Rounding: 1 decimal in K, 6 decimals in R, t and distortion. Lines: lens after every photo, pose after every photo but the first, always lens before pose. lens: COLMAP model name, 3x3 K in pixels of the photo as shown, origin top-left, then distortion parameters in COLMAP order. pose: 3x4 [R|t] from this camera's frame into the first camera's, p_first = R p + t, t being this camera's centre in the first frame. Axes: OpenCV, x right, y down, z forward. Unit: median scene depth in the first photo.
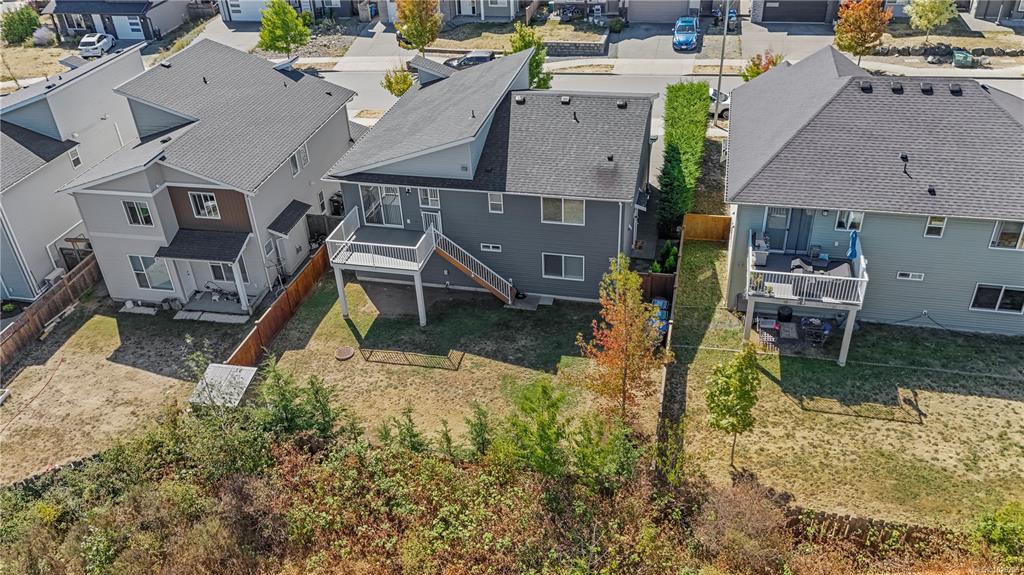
lens RADIAL K [[831.8, 0, 512.0], [0, 831.8, 287.5], [0, 0, 1]] dist [0.071742, -0.081143]
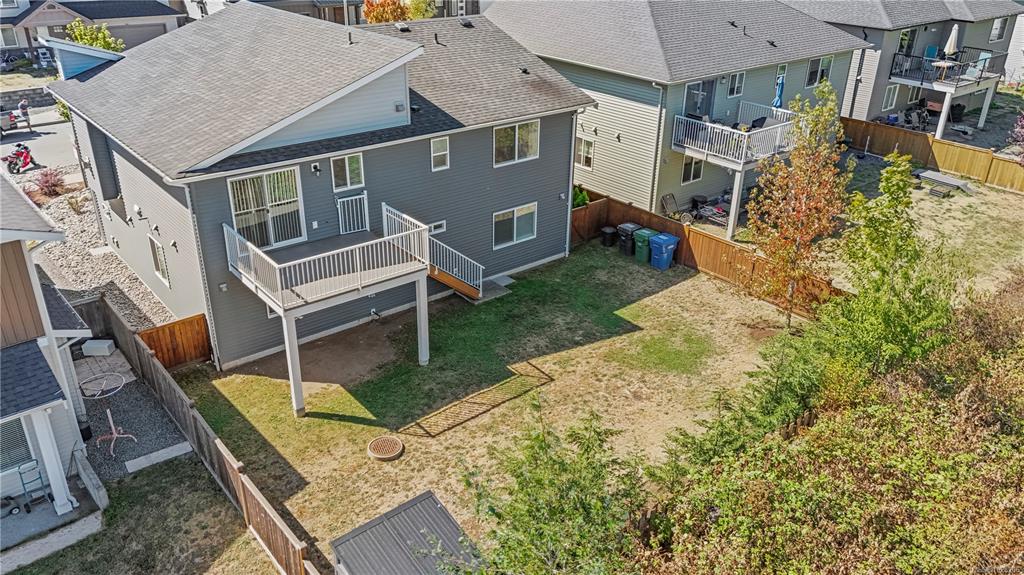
lens RADIAL K [[799.7, 0, 512.0], [0, 799.7, 287.5], [0, 0, 1]] dist [0.048639, -0.077329]
pose [[0.600201, -0.299639, 0.741603, -0.499710], [0.401797, 0.914653, 0.044372, -0.007269], [-0.691605, 0.271342, 0.669370, 0.550186]]
